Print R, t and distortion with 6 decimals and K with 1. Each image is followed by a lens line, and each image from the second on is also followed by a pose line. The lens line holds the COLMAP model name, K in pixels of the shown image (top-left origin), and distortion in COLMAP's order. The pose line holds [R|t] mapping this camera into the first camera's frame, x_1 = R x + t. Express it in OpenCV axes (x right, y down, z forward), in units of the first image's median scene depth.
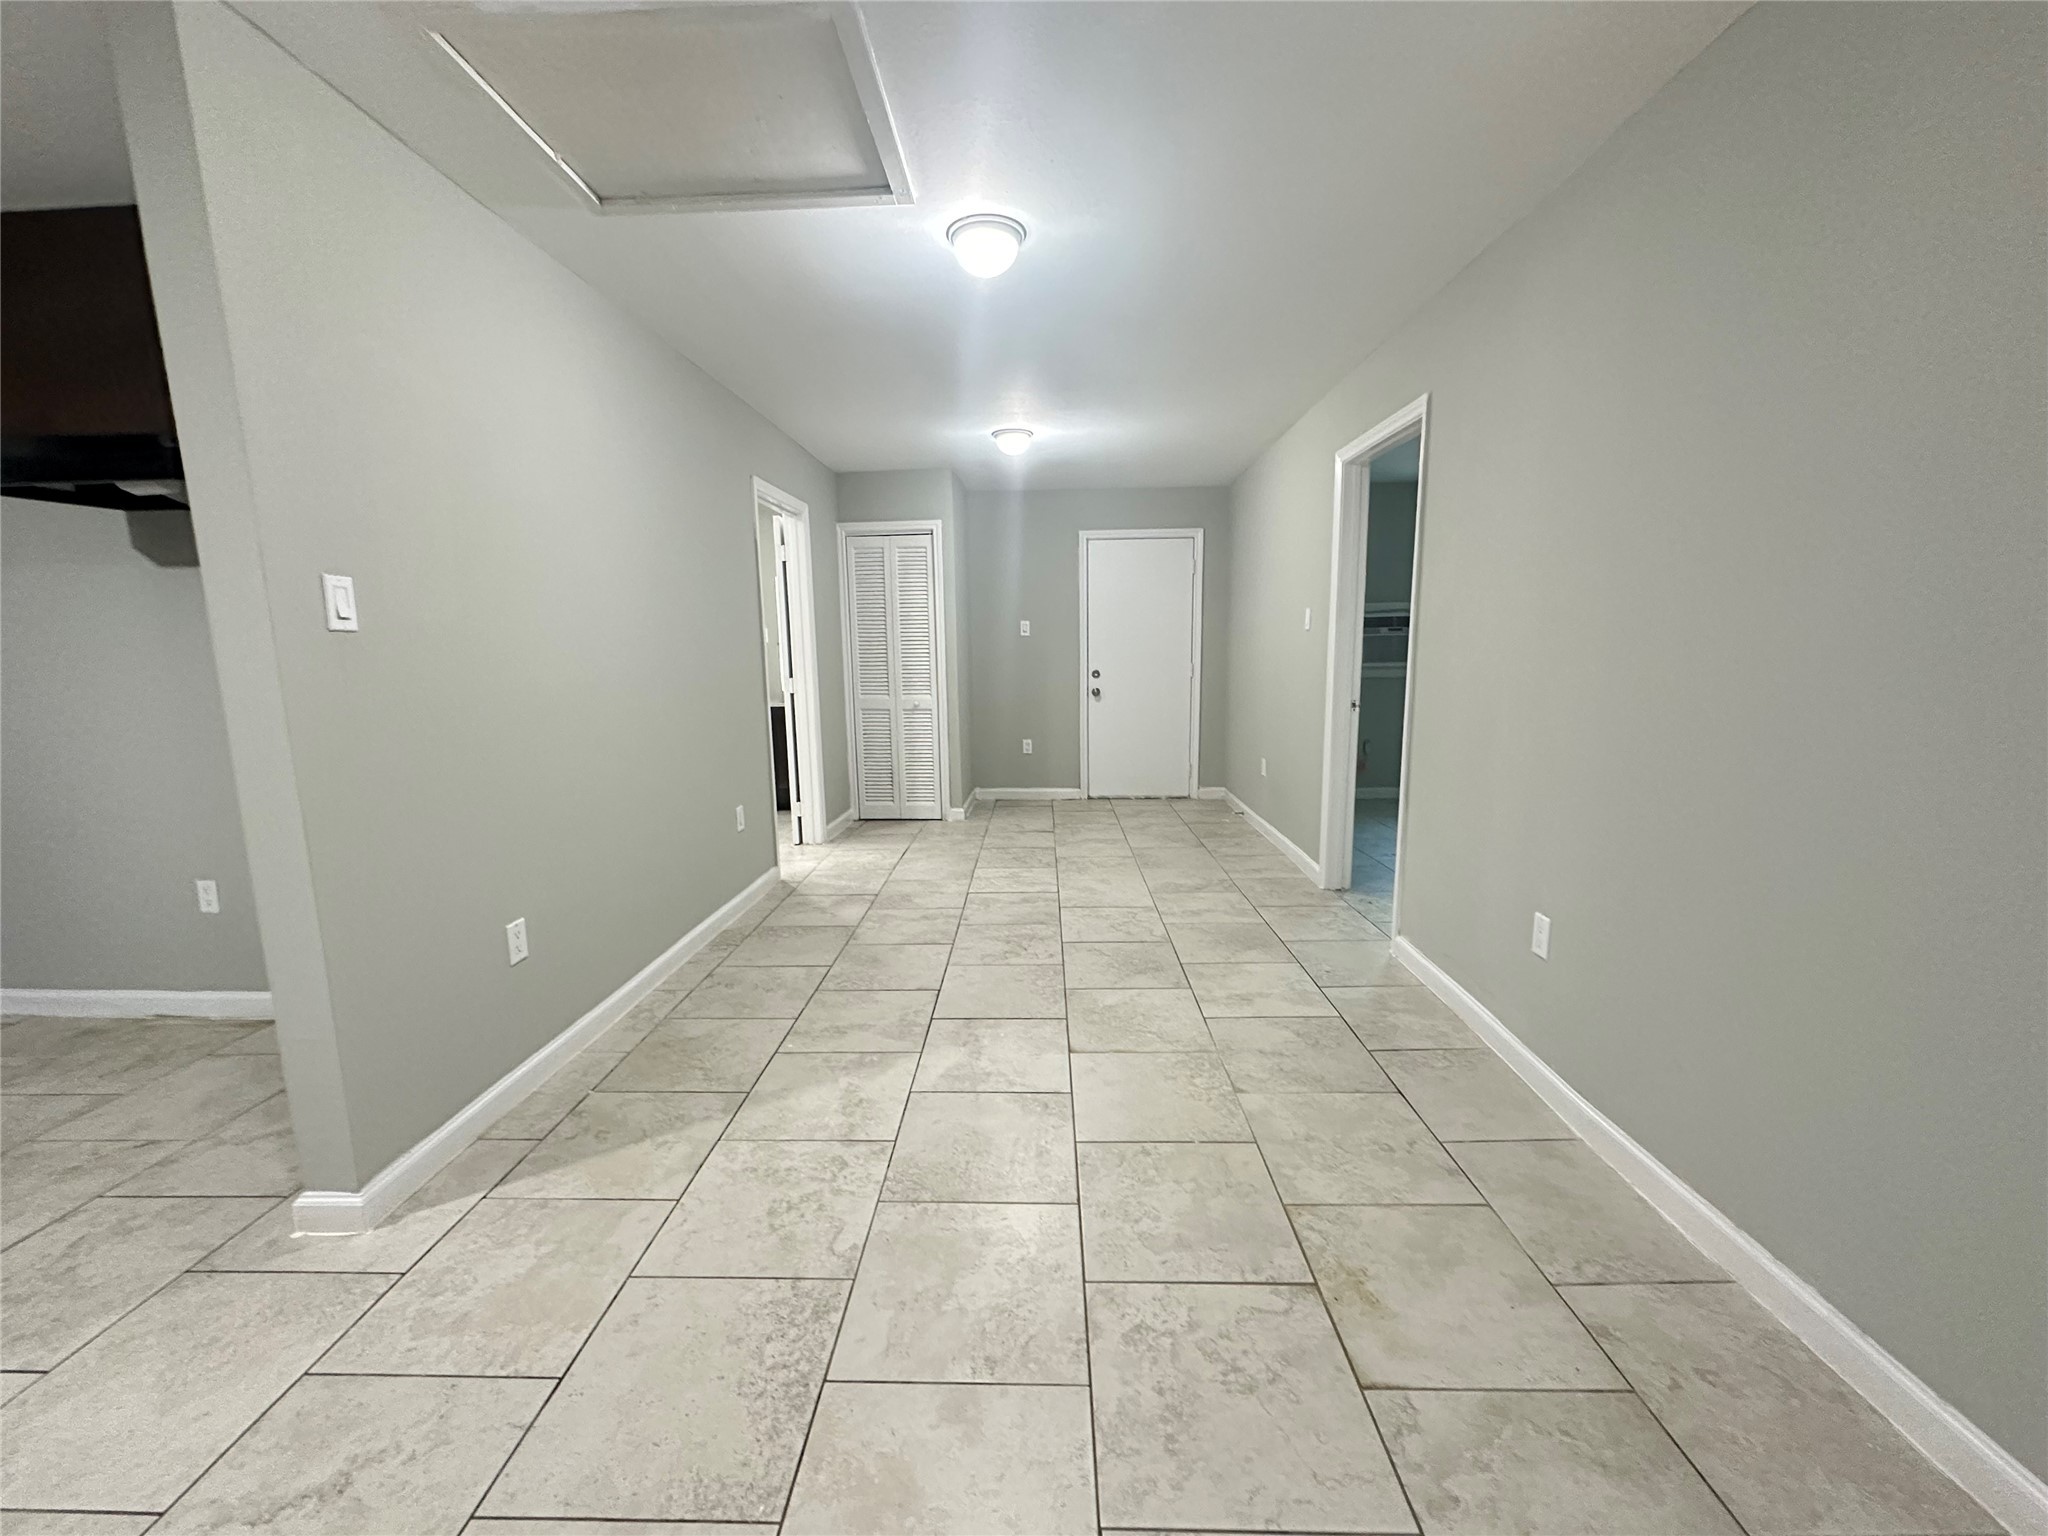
lens RADIAL K [[816.0, 0, 1027.4], [0, 816.0, 765.7], [0, 0, 1]] dist [-0.004529, -0.000006]
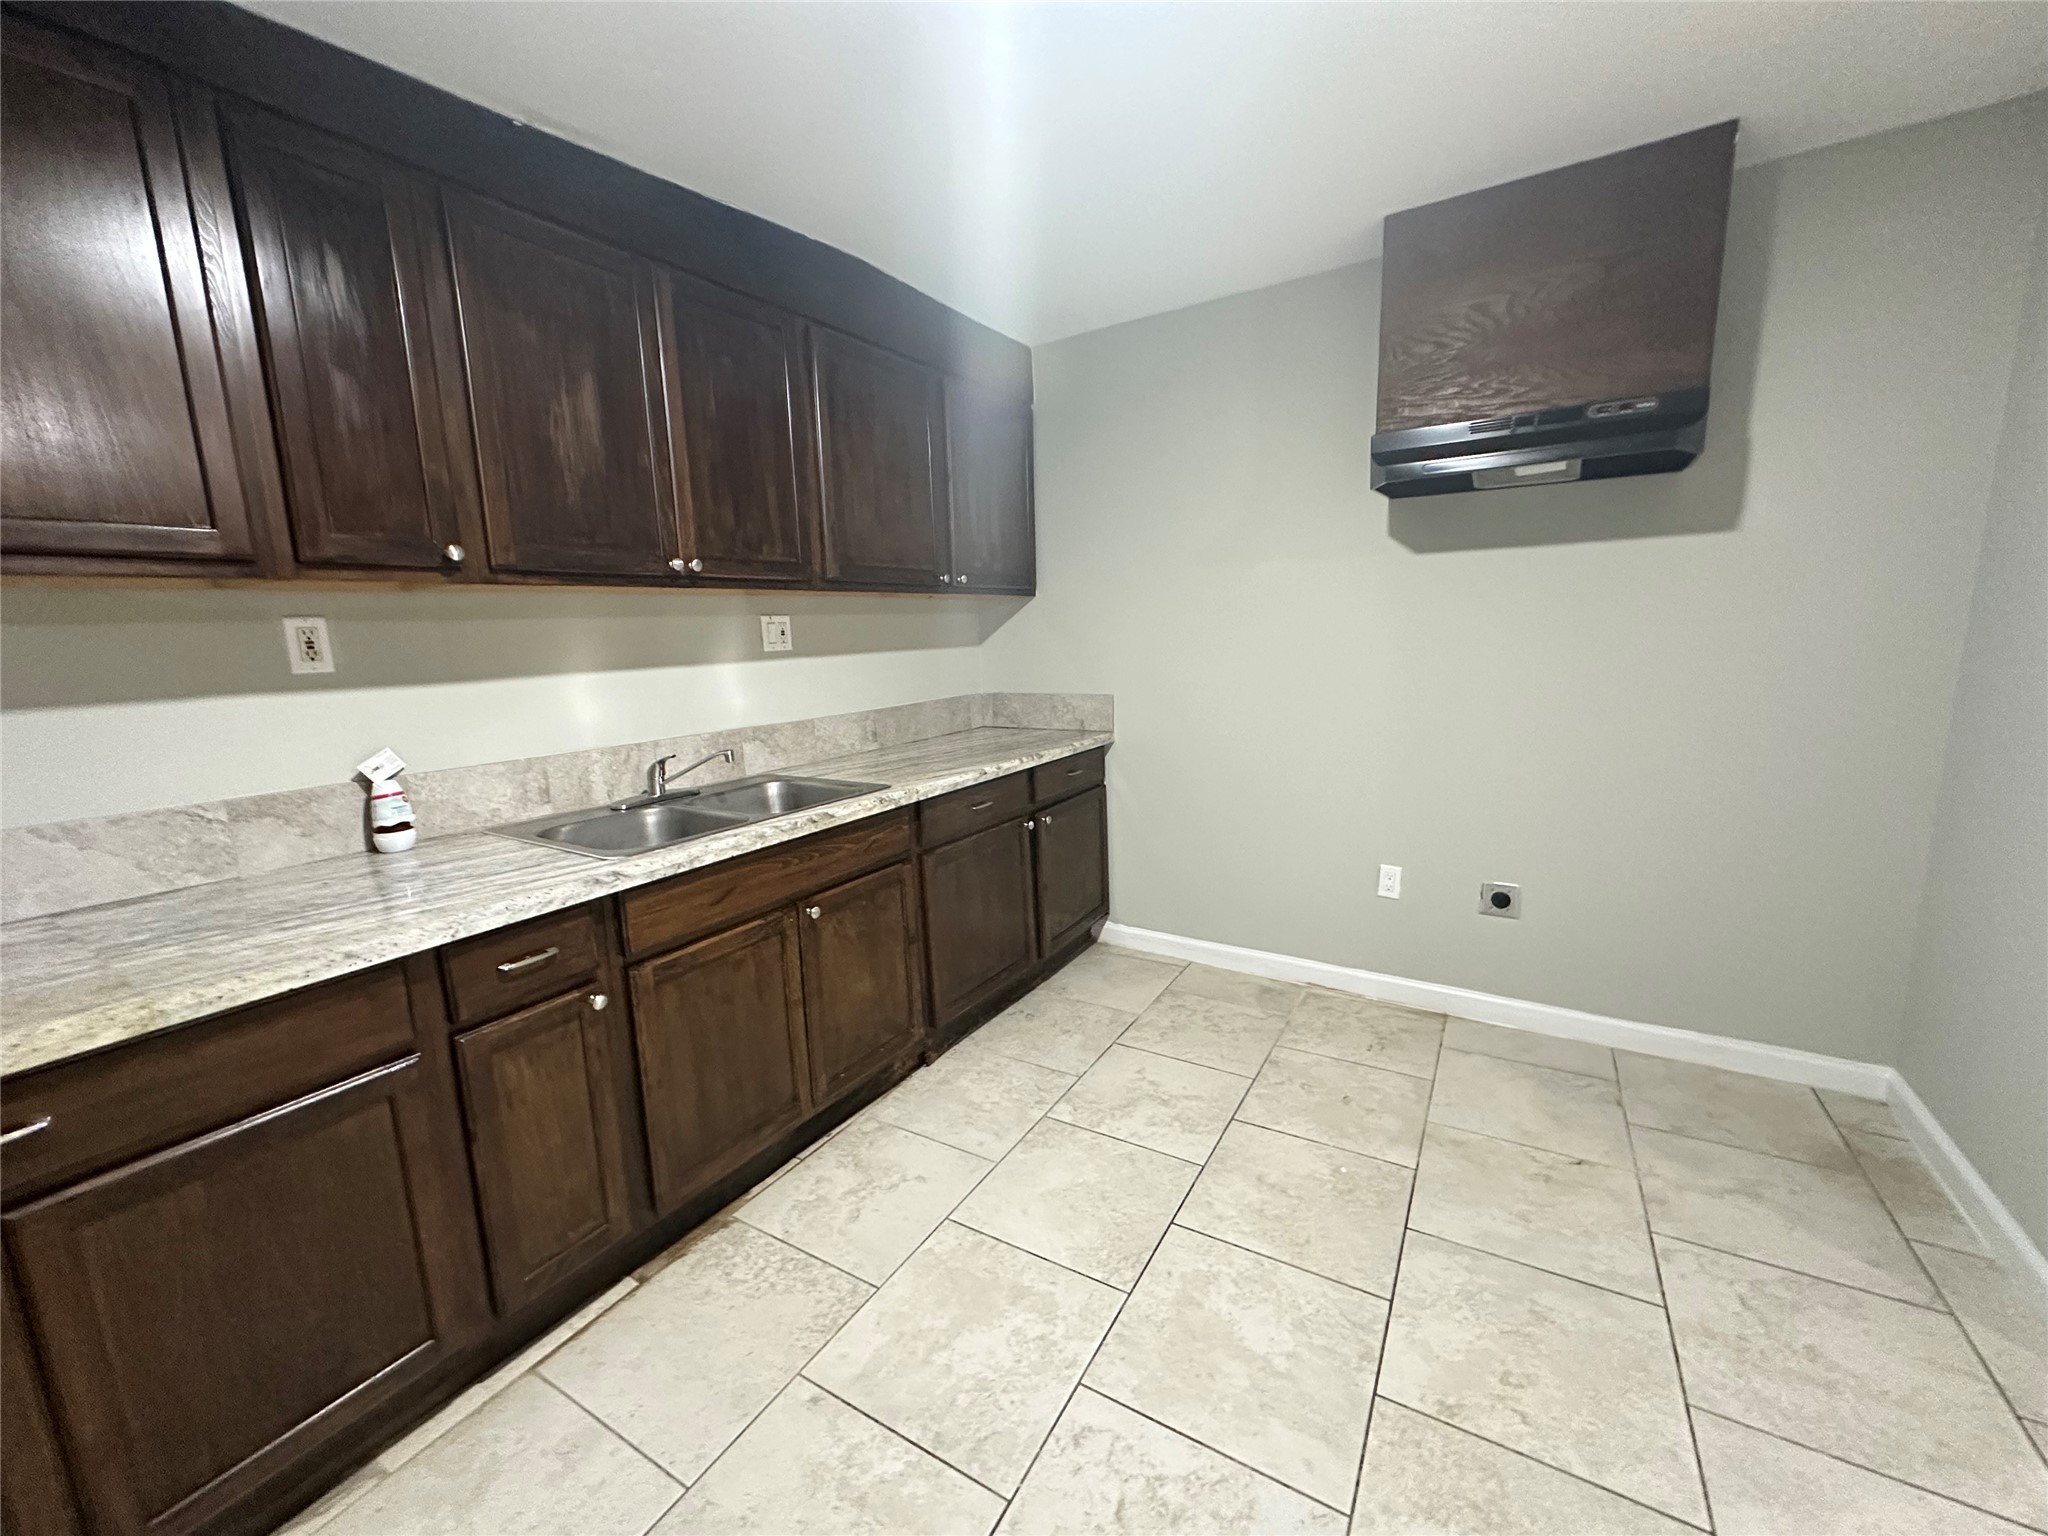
lens RADIAL K [[816.0, 0, 1019.2], [0, 816.0, 774.6], [0, 0, 1]] dist [-0.004529, -0.000006]
pose [[0.860924, 0.074179, -0.503296, -0.909303], [-0.053713, 0.997037, 0.055069, -0.002979], [0.505890, -0.020377, 0.862357, -0.108862]]
